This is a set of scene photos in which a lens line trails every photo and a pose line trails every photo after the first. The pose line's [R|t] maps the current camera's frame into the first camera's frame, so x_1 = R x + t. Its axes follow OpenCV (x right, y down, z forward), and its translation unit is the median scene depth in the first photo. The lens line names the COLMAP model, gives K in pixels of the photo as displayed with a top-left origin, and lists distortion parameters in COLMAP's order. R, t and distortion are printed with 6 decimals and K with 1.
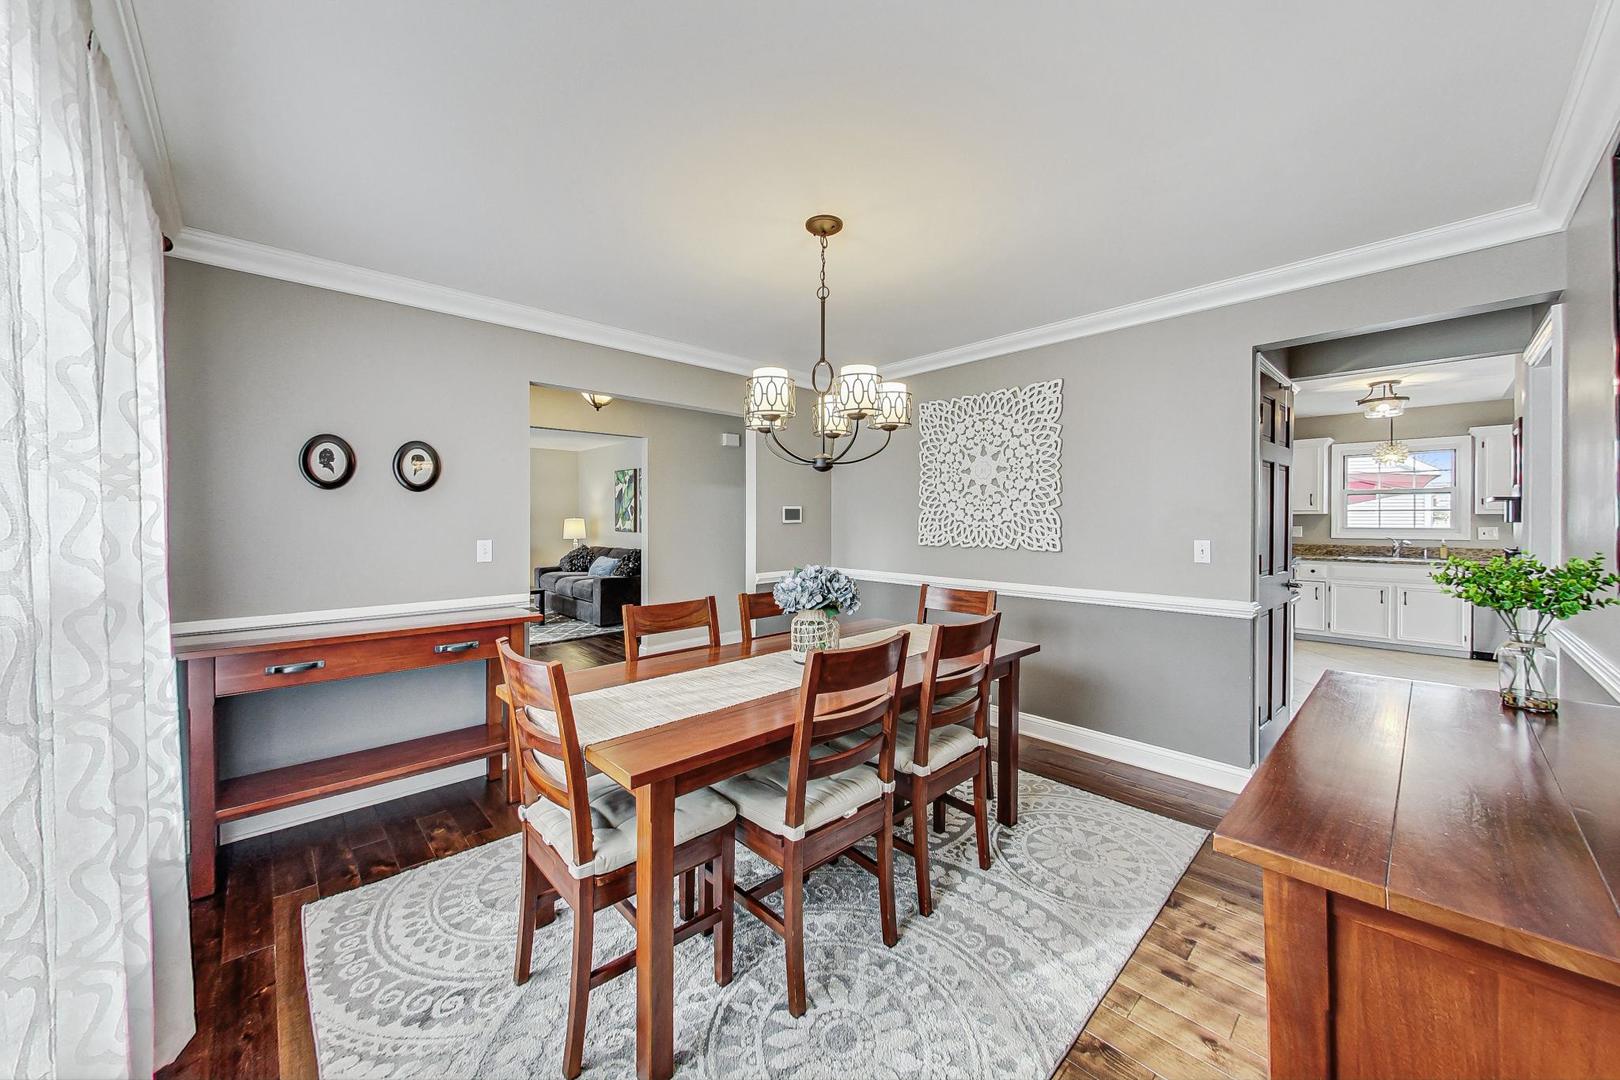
lens RADIAL K [[595.4, 0, 807.8], [0, 595.4, 518.5], [0, 0, 1]] dist [0.000155, -0.000083]
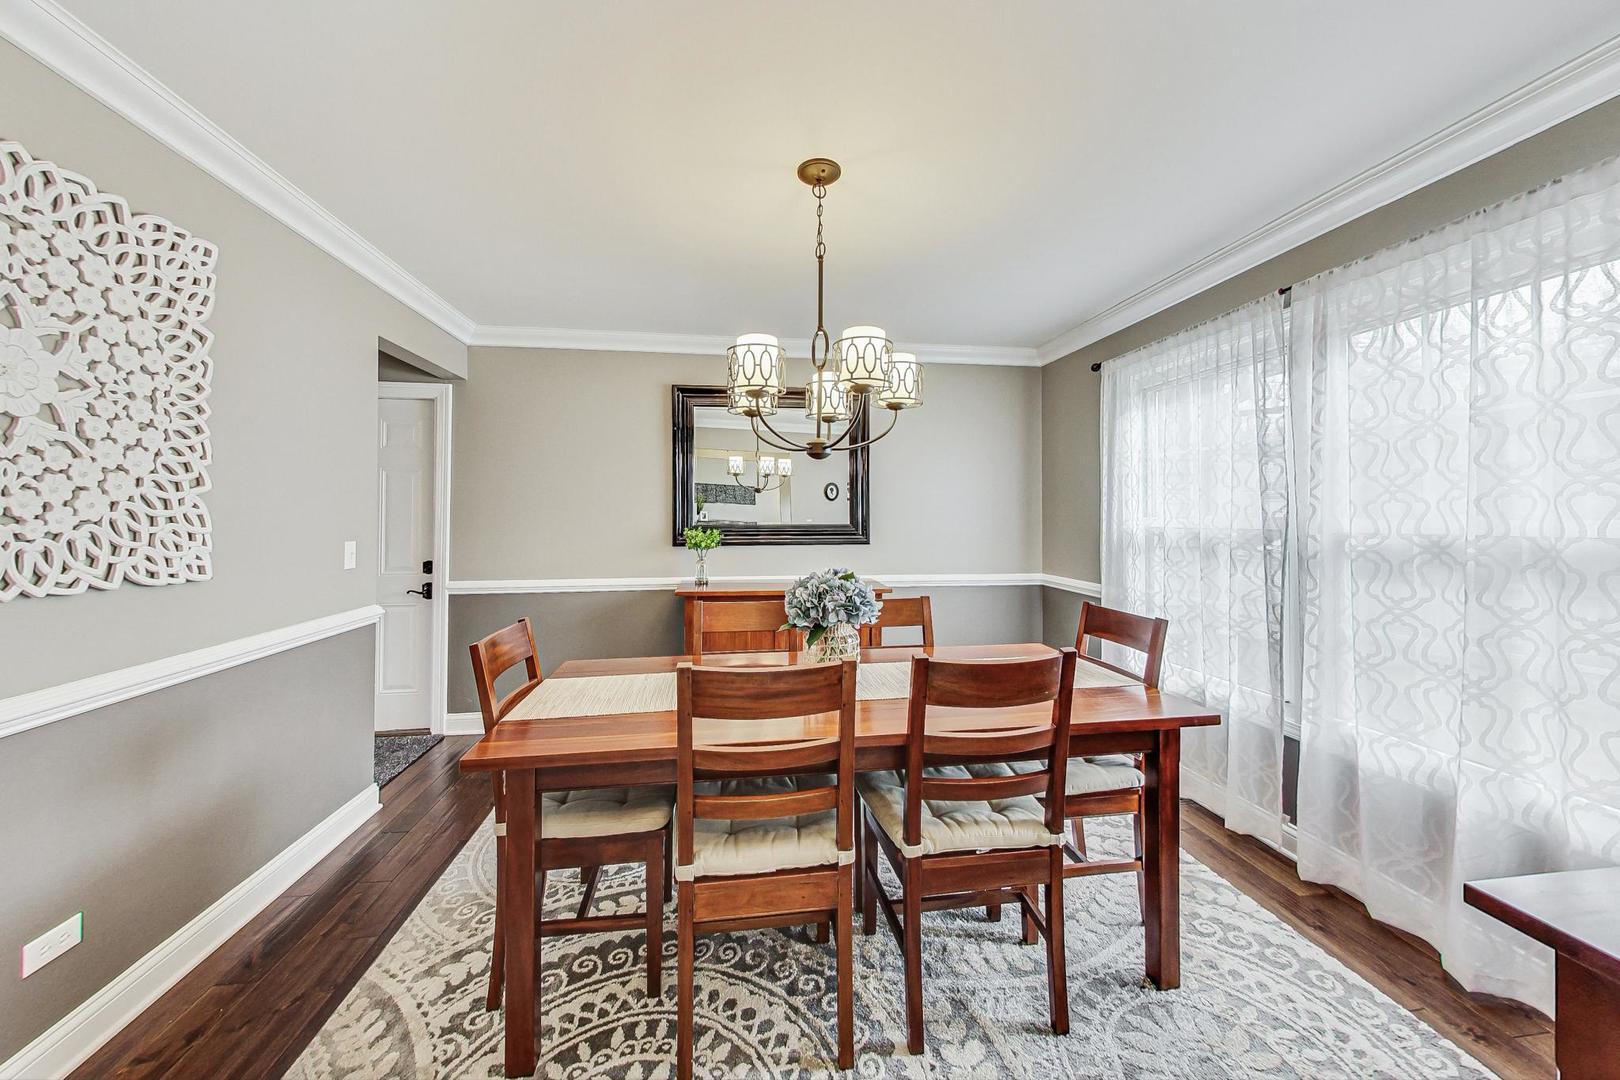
lens RADIAL K [[595.4, 0, 807.8], [0, 595.4, 518.5], [0, 0, 1]] dist [0.000155, -0.000083]
pose [[-0.822053, 0.000876, 0.569411, -0.282036], [0.001652, 0.999998, 0.000846, 0.003079], [-0.569409, 0.001636, -0.822053, 1.084467]]
